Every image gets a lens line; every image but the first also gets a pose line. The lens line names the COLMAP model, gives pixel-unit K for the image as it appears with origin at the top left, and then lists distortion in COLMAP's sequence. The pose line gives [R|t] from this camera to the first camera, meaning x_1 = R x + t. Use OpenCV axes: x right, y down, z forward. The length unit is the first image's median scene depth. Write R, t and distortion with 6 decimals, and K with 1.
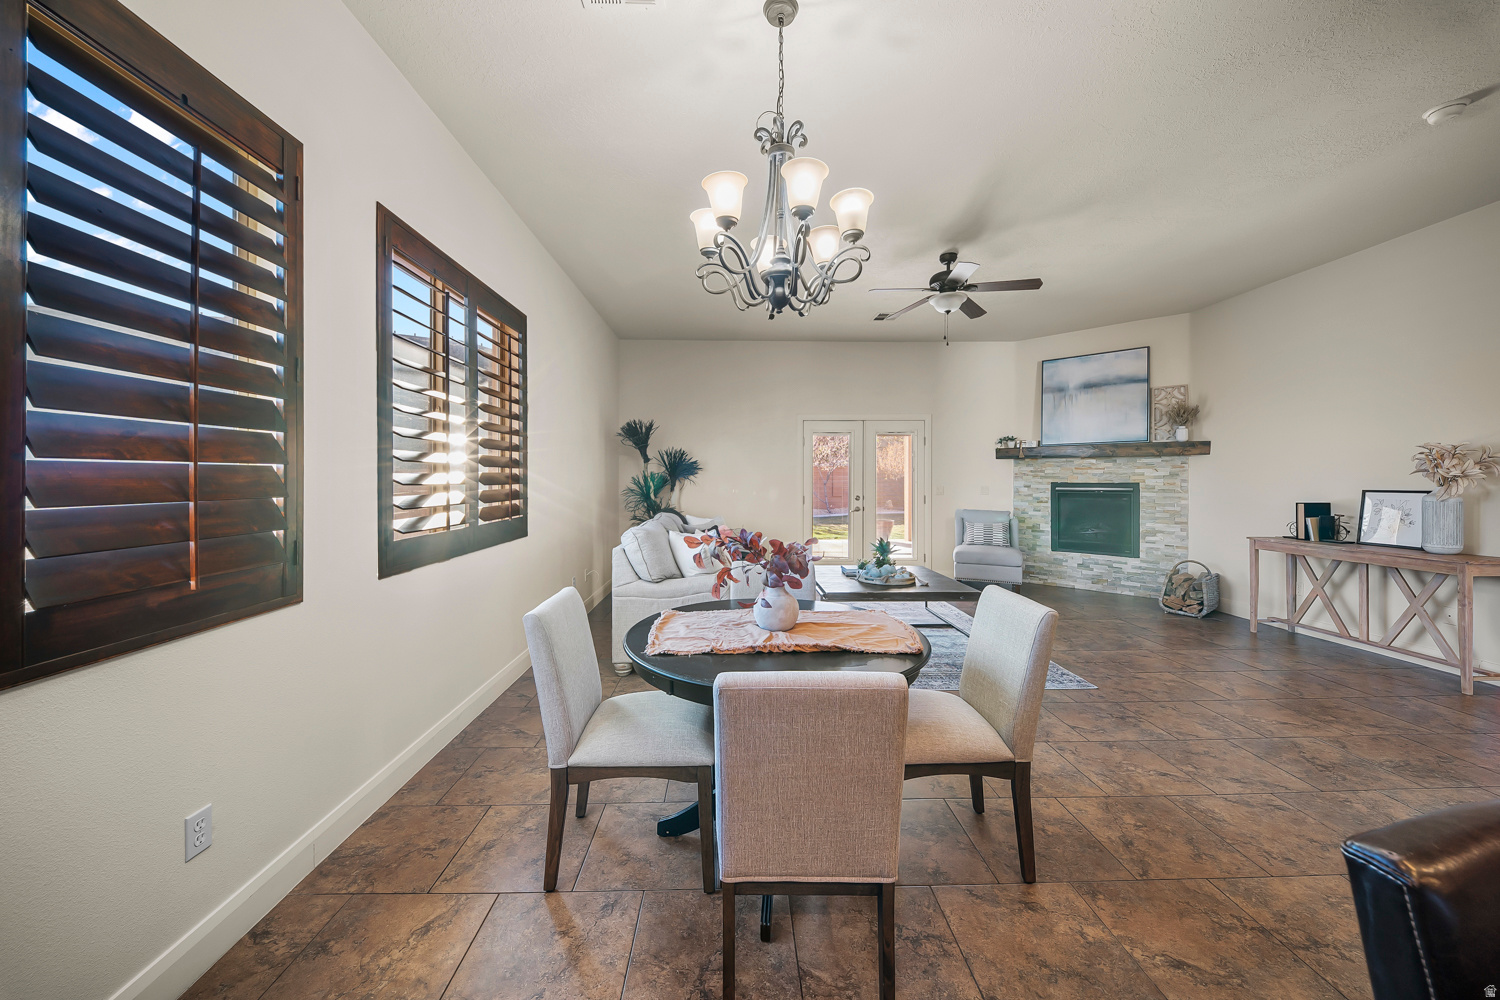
lens RADIAL K [[529.9, 0, 746.8], [0, 529.9, 485.6], [0, 0, 1]] dist [0.010187, -0.007572]
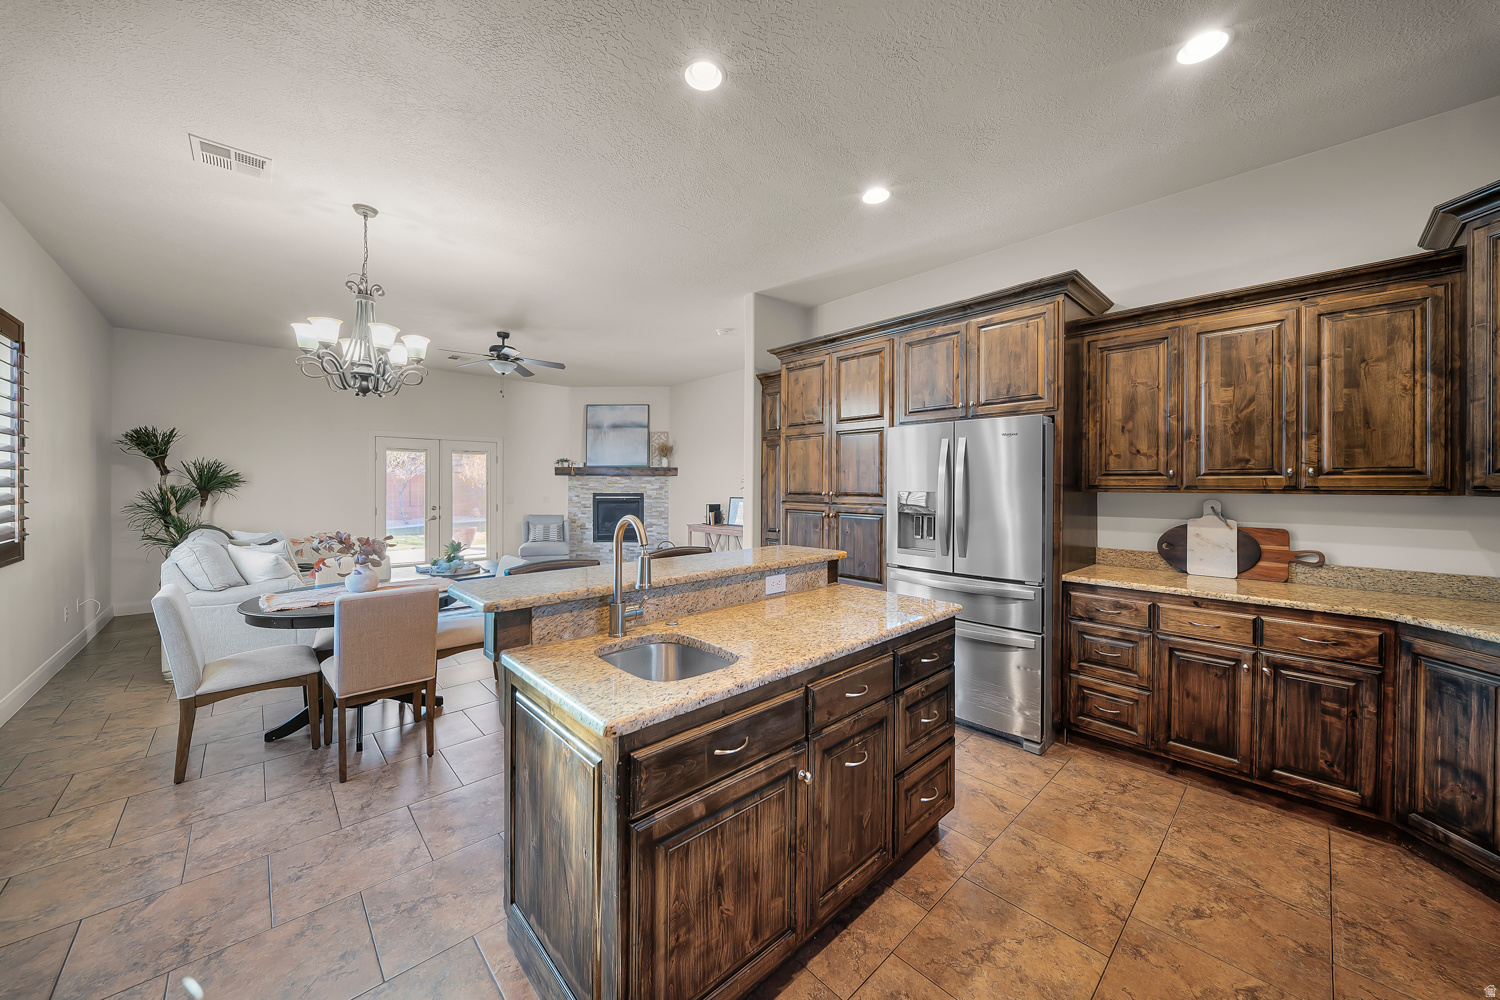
lens RADIAL K [[529.9, 0, 746.8], [0, 529.9, 485.6], [0, 0, 1]] dist [0.010187, -0.007572]
pose [[0.749732, 0.001186, 0.661740, -0.047124], [0.006199, 0.999942, -0.008816, -0.011911], [-0.661712, 0.010711, 0.749681, -0.338077]]
